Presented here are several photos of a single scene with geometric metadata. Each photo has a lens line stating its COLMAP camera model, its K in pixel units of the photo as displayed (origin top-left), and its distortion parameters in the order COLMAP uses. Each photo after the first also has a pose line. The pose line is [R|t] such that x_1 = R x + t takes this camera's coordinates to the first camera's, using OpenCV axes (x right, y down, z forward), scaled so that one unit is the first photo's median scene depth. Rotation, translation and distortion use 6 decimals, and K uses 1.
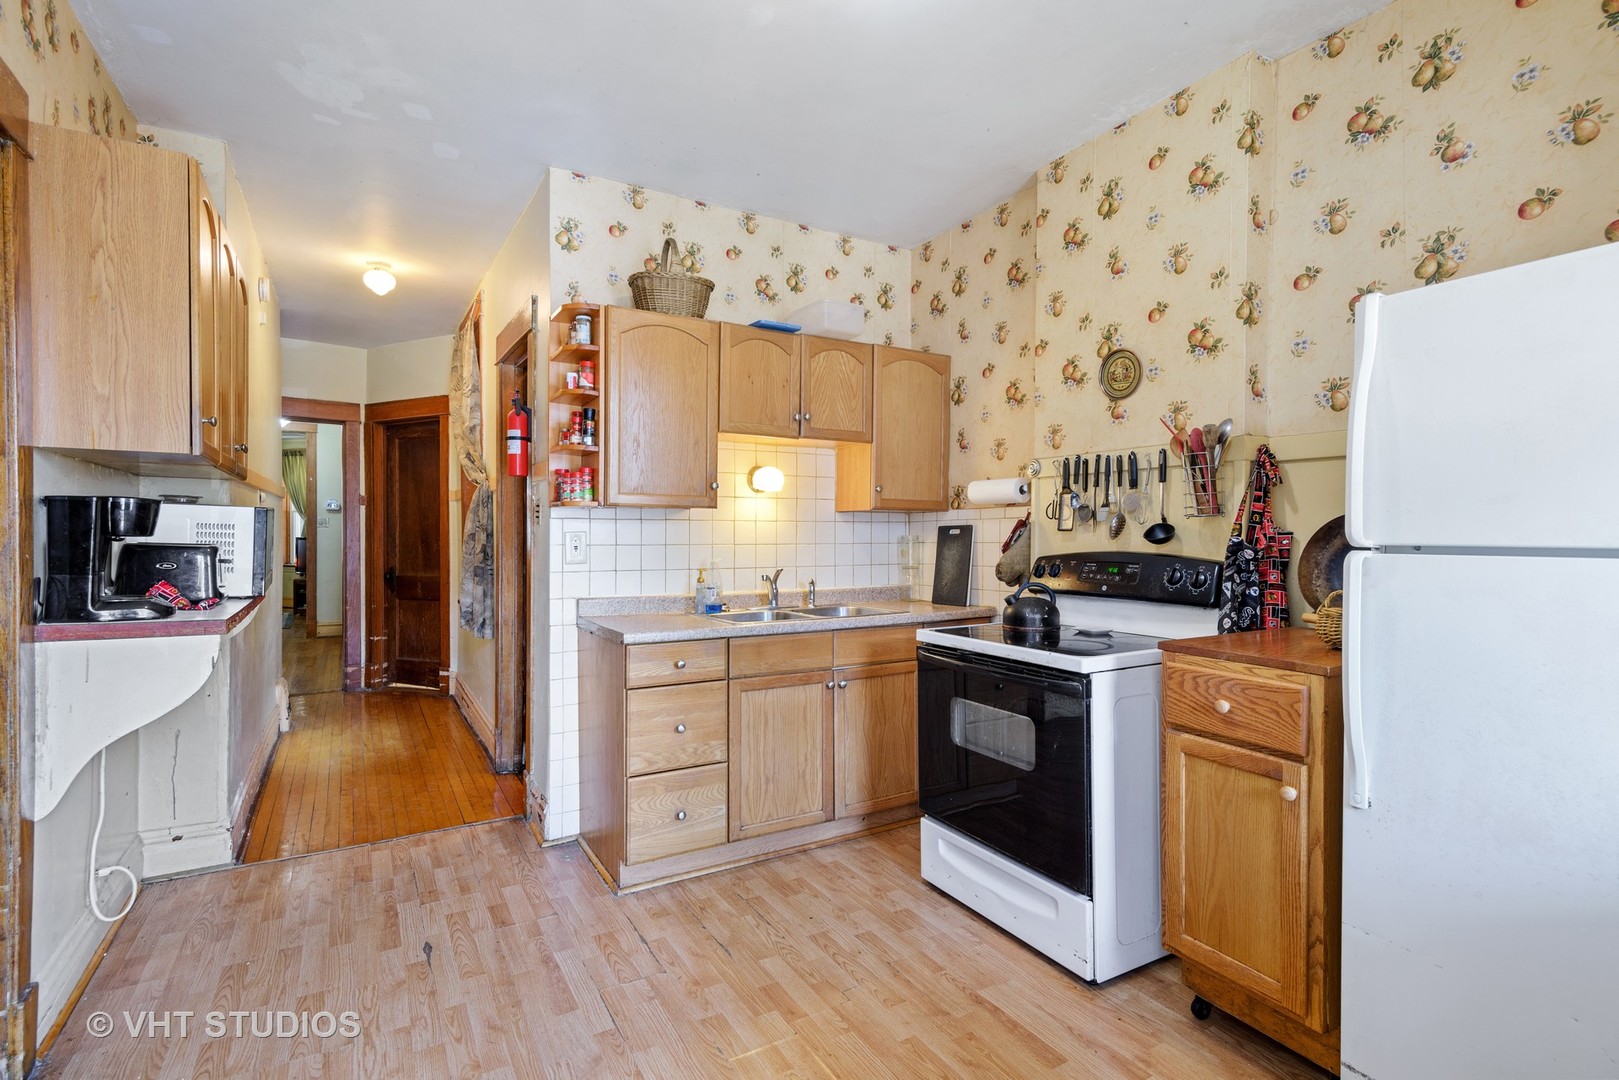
lens RADIAL K [[777.5, 0, 819.0], [0, 777.5, 538.5], [0, 0, 1]] dist [0.006259, -0.003476]
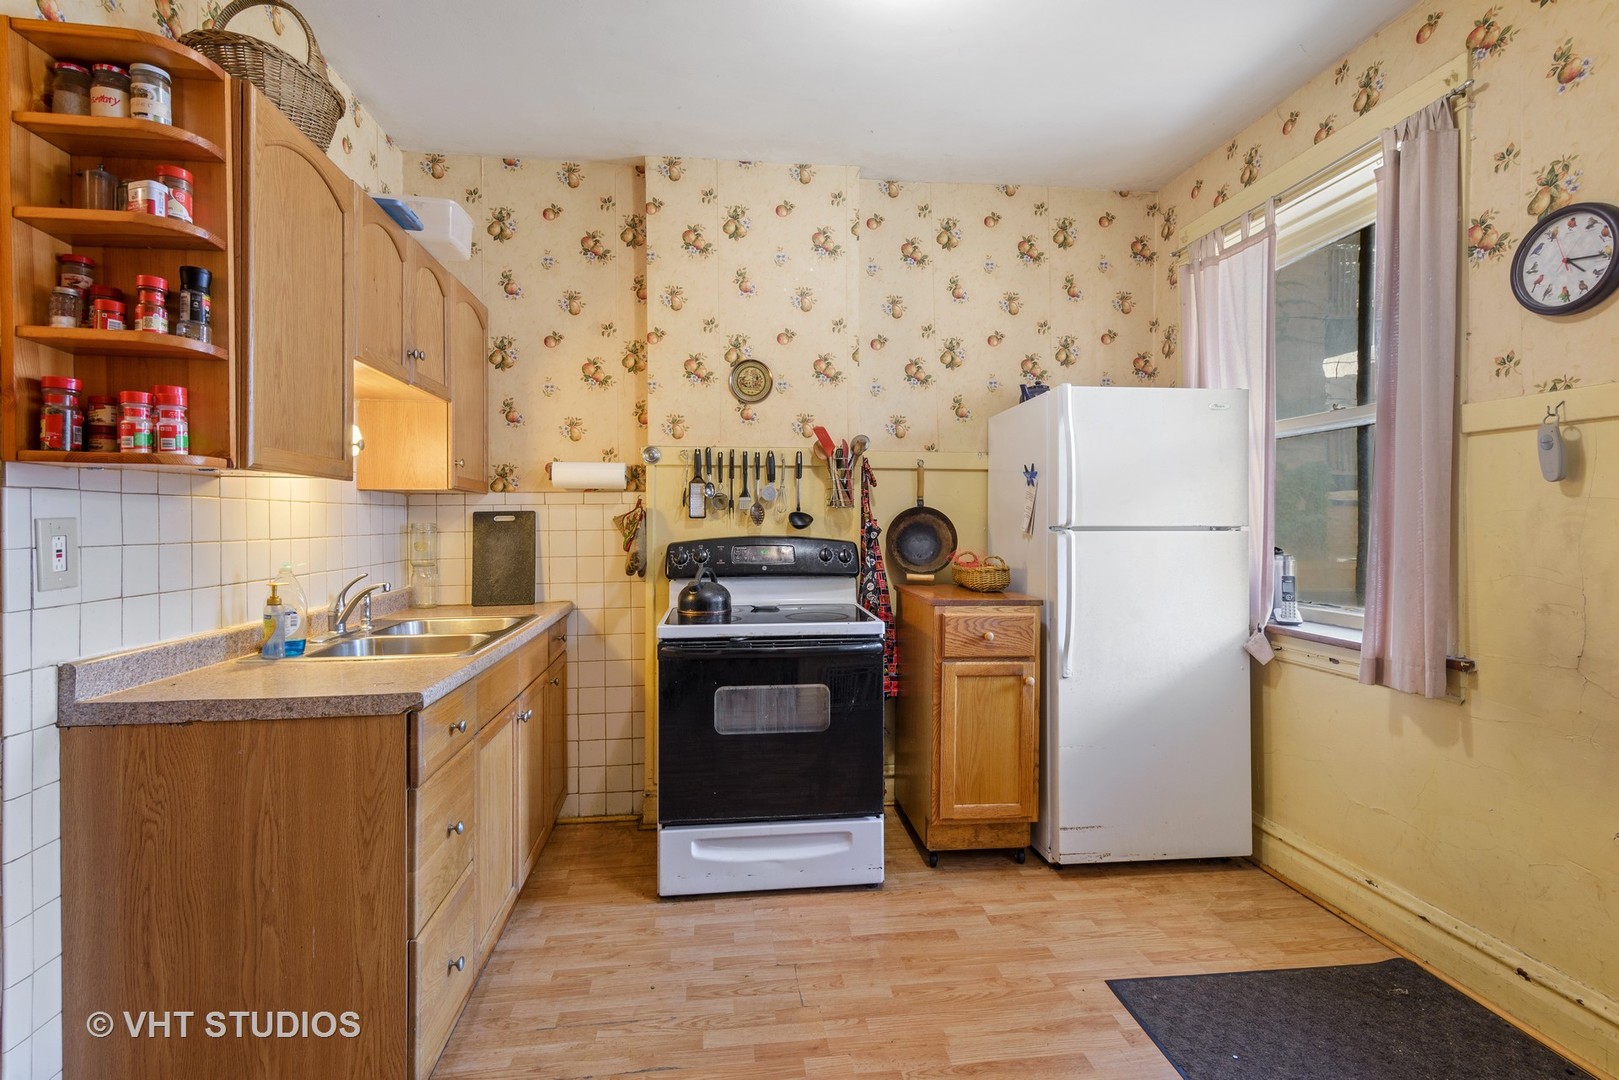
lens RADIAL K [[777.5, 0, 818.7], [0, 777.5, 526.8], [0, 0, 1]] dist [0.006259, -0.003476]
pose [[0.384951, -0.009348, 0.922890, -0.633278], [0.006717, 0.999951, 0.007326, -0.004907], [-0.922913, 0.003379, 0.384994, 0.470570]]
